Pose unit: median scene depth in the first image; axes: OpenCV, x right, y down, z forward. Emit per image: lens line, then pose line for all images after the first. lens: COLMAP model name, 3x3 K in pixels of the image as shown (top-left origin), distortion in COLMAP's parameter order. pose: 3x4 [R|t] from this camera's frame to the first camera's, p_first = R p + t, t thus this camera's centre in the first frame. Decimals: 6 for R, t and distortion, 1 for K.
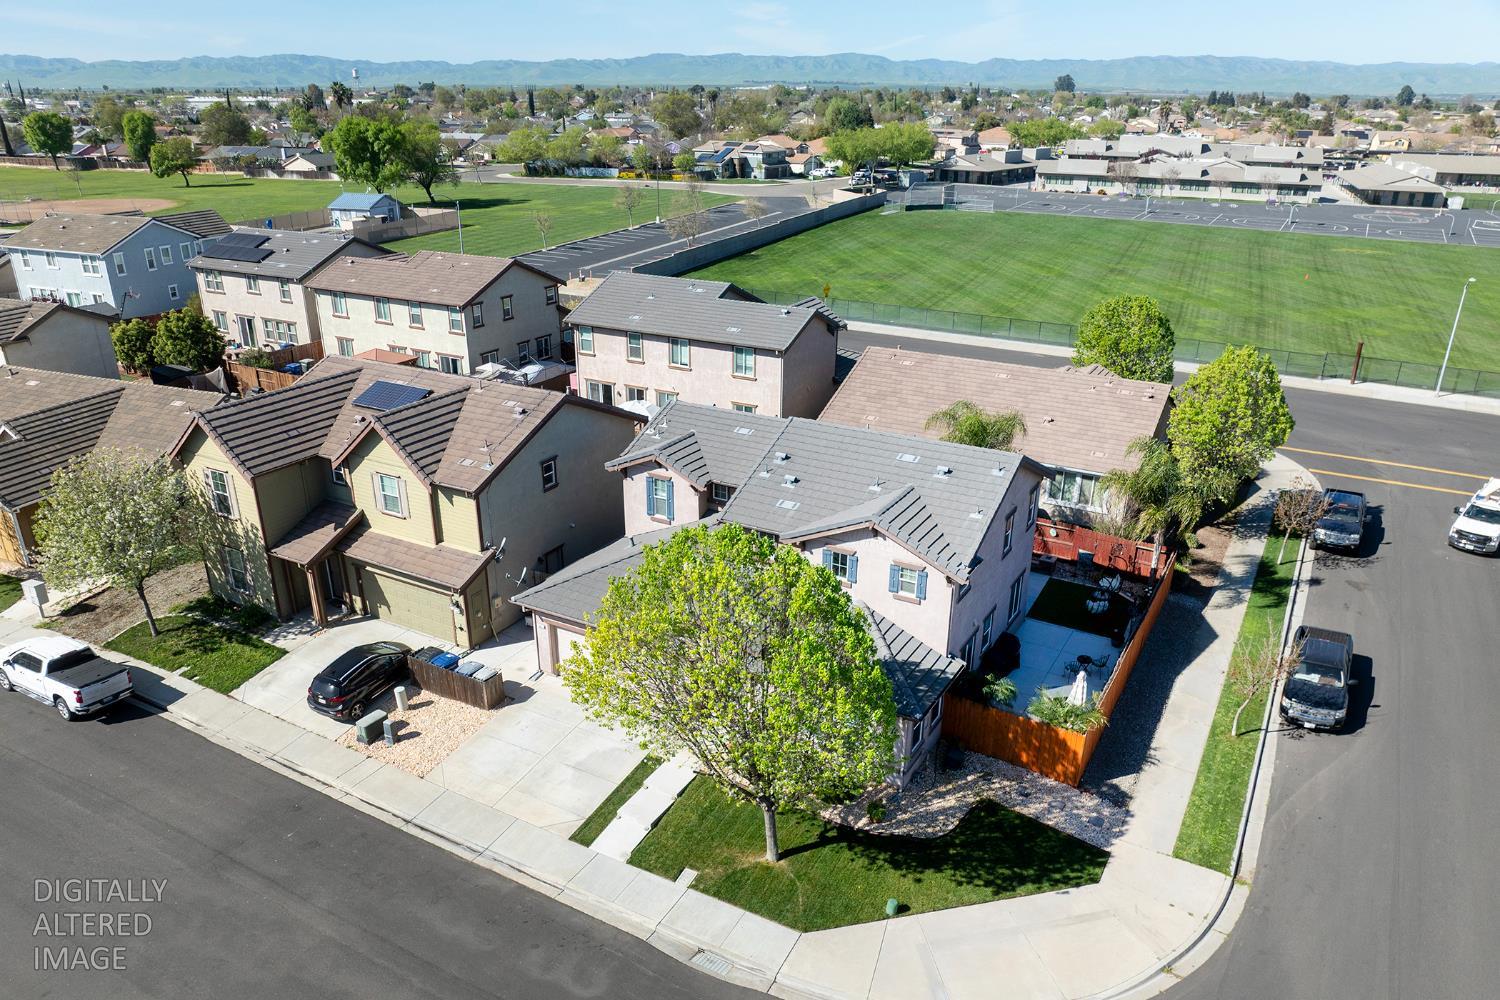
lens RADIAL K [[1042.3, 0, 746.6], [0, 1042.3, 577.1], [0, 0, 1]] dist [-0.043390, 0.013930]
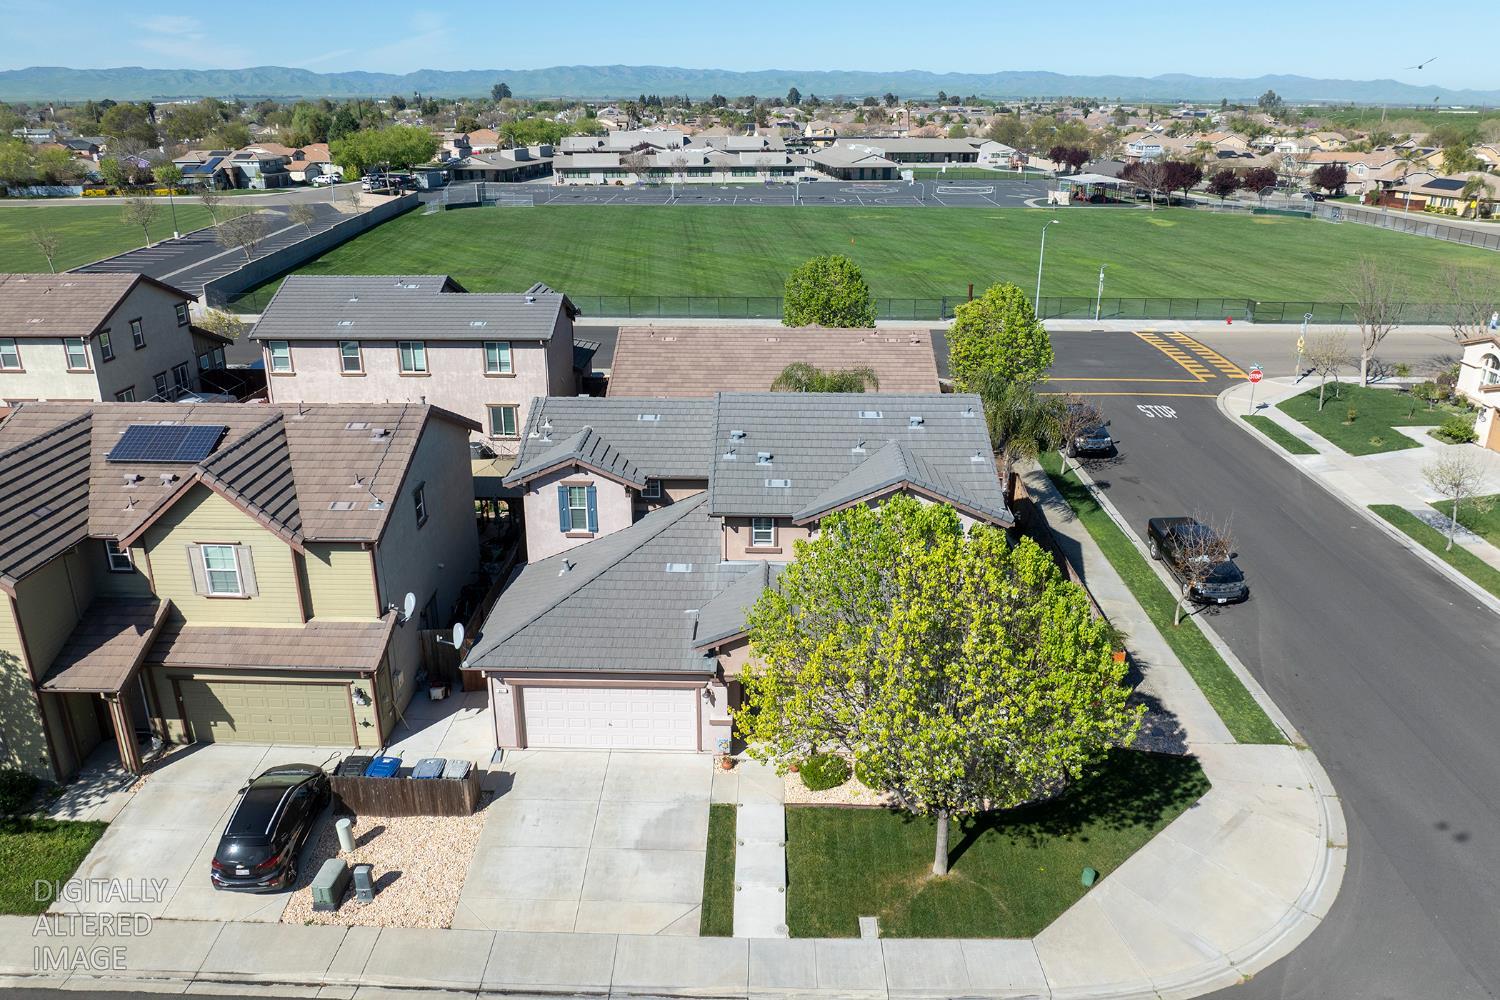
lens RADIAL K [[1042.3, 0, 745.7], [0, 1042.3, 490.7], [0, 0, 1]] dist [-0.043390, 0.013930]
pose [[0.882888, -0.169824, 0.437801, -0.310486], [0.203927, 0.978473, -0.031697, -0.033750], [-0.422993, 0.117264, 0.898513, 0.172805]]
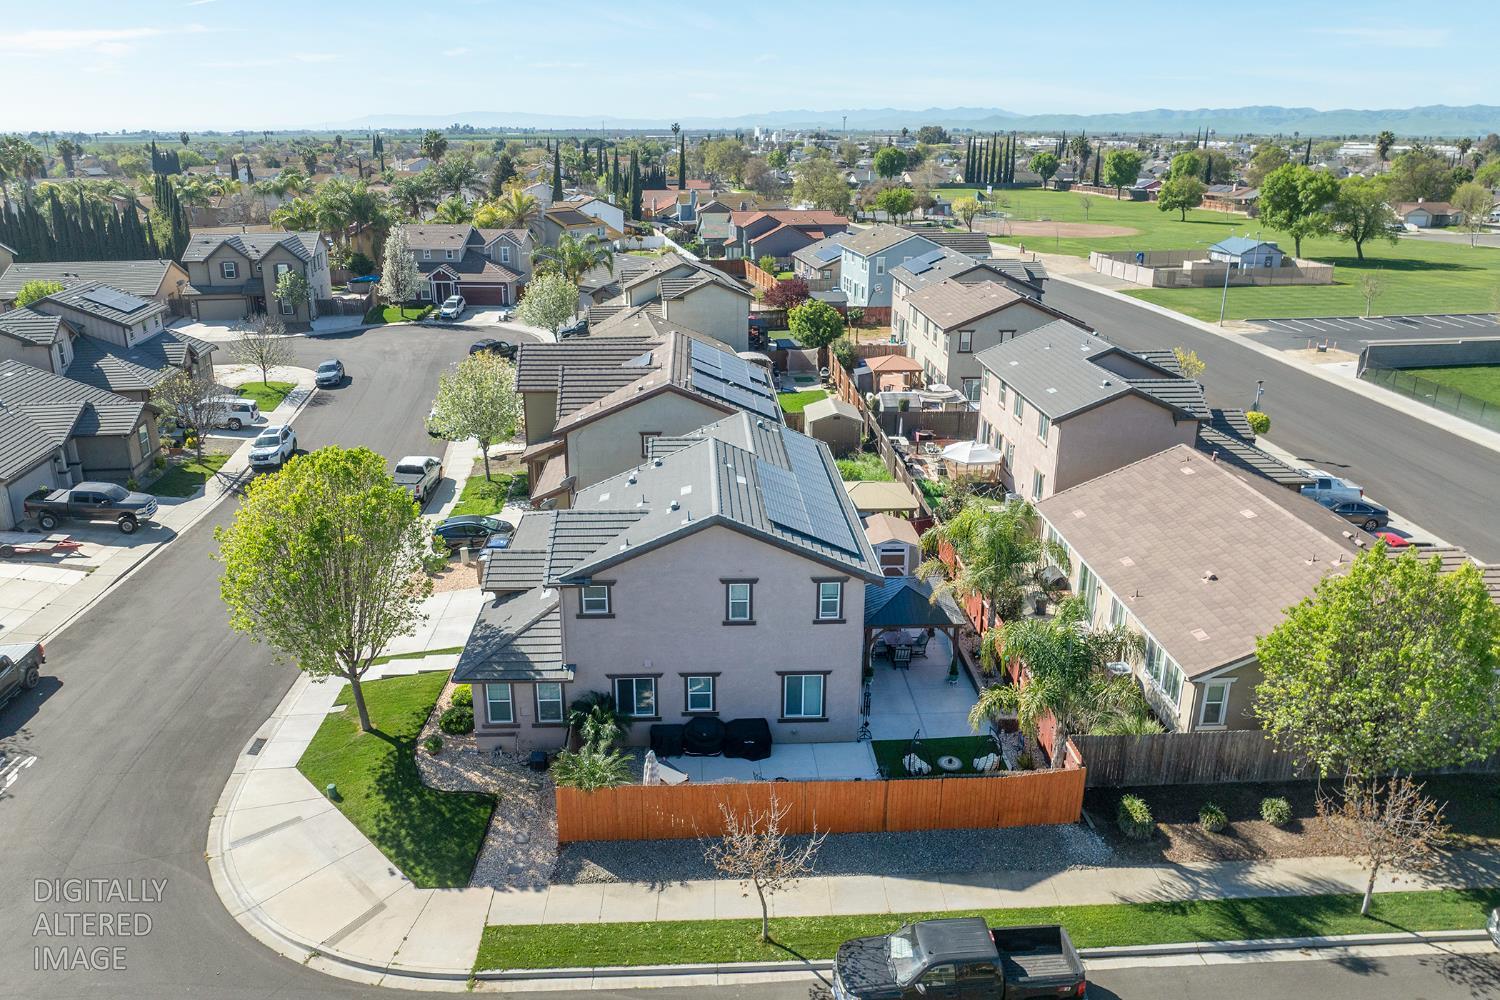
lens RADIAL K [[1042.3, 0, 746.6], [0, 1042.3, 499.5], [0, 0, 1]] dist [-0.043390, 0.013930]
pose [[0.534579, 0.279376, -0.797605, 0.838055], [-0.361396, 0.928704, 0.083077, -0.178295], [0.763949, 0.243840, 0.597431, 0.379124]]
